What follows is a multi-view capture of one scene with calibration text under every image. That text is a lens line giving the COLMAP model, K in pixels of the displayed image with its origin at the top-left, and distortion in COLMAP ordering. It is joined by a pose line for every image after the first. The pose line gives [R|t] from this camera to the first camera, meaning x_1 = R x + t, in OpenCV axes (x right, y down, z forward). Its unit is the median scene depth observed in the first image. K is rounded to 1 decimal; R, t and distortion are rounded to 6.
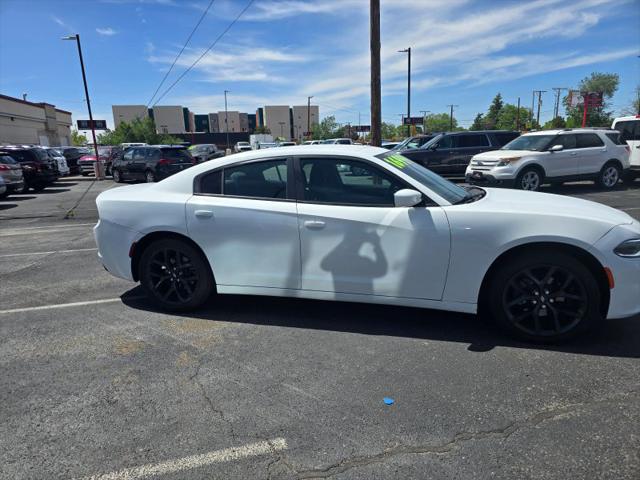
lens RADIAL K [[426.4, 0, 308.6], [0, 426.4, 243.1], [0, 0, 1]] dist [0.066475, -0.057833]
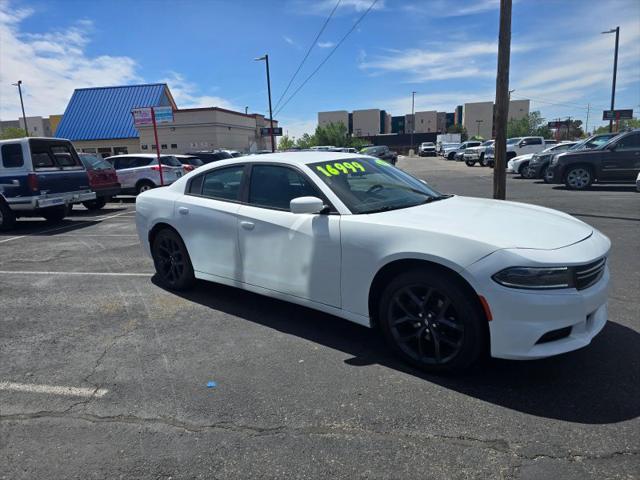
lens RADIAL K [[426.4, 0, 308.8], [0, 426.4, 239.2], [0, 0, 1]] dist [0.066475, -0.057833]
pose [[0.902600, 0.081057, -0.422780, 0.562857], [-0.085455, 0.996305, 0.008577, -0.026473], [0.421913, 0.028387, 0.906192, 0.054878]]
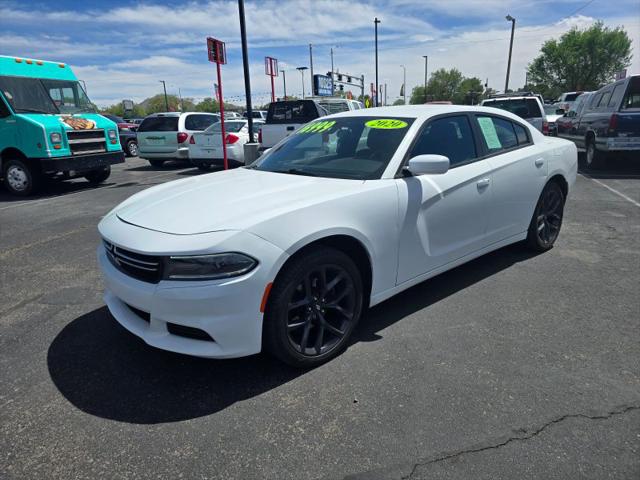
lens RADIAL K [[427.0, 0, 309.6], [0, 427.0, 238.4], [0, 0, 1]] dist [0.061932, -0.052546]
pose [[-0.563917, 0.268906, -0.780825, 1.055074], [-0.129993, 0.904811, 0.405487, -0.353208], [0.815536, 0.330162, -0.475282, 1.510687]]
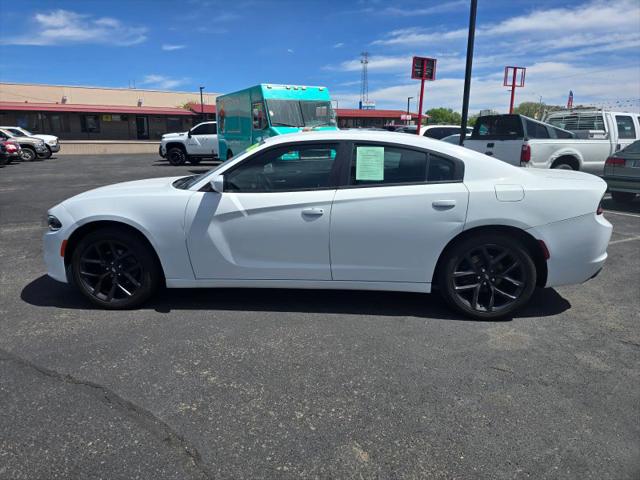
lens RADIAL K [[427.0, 0, 308.6], [0, 427.0, 237.9], [0, 0, 1]] dist [0.061932, -0.052546]
pose [[-0.982726, 0.073938, -0.169654, 0.300738], [-0.008847, 0.896904, 0.442137, -0.480042], [0.184854, 0.436001, -0.880757, 2.127949]]
